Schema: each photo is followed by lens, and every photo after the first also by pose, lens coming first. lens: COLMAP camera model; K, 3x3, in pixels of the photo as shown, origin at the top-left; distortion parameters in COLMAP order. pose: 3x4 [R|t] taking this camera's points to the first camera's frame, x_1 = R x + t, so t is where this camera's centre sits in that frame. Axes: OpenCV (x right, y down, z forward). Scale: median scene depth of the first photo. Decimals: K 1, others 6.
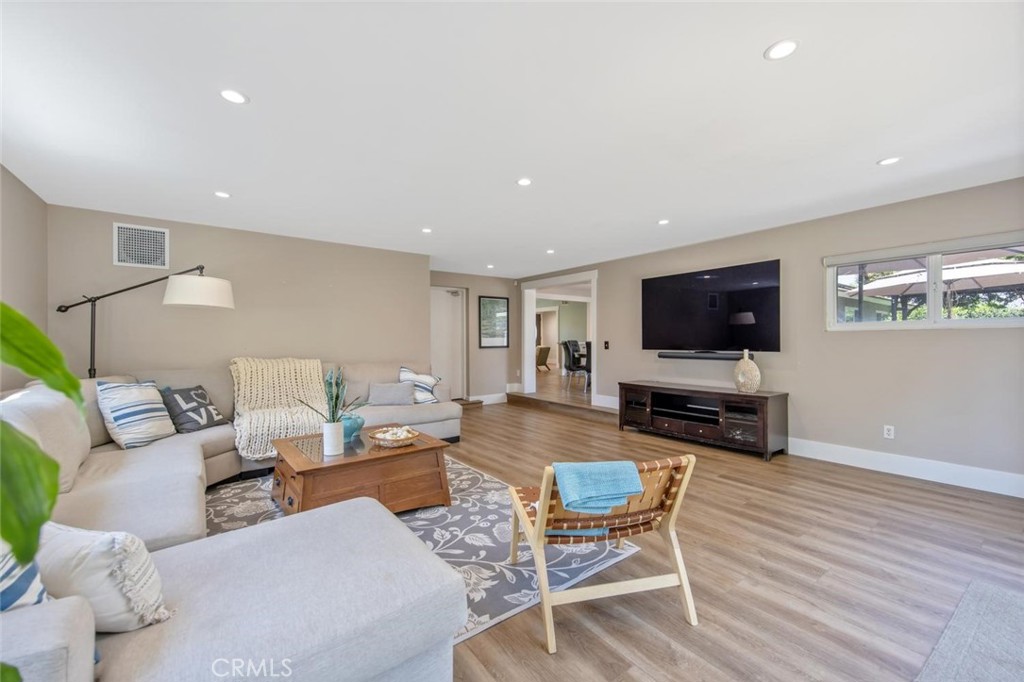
lens RADIAL K [[408.7, 0, 511.6], [0, 408.7, 344.6], [0, 0, 1]] dist [0.004707, -0.000238]
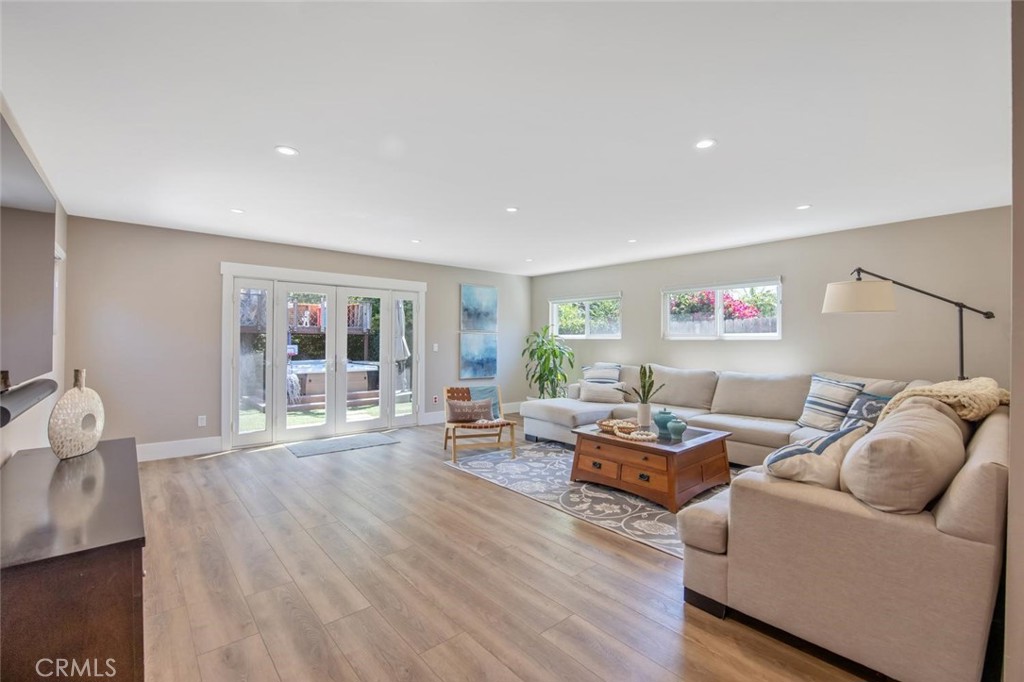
lens RADIAL K [[448.2, 0, 517.3], [0, 448.2, 337.3], [0, 0, 1]] dist [-0.002530, -0.000206]
pose [[-0.996515, -0.007323, -0.083095, 0.123719], [-0.007881, 0.999949, 0.006386, -0.039896], [0.083044, 0.007018, -0.996521, 2.310324]]
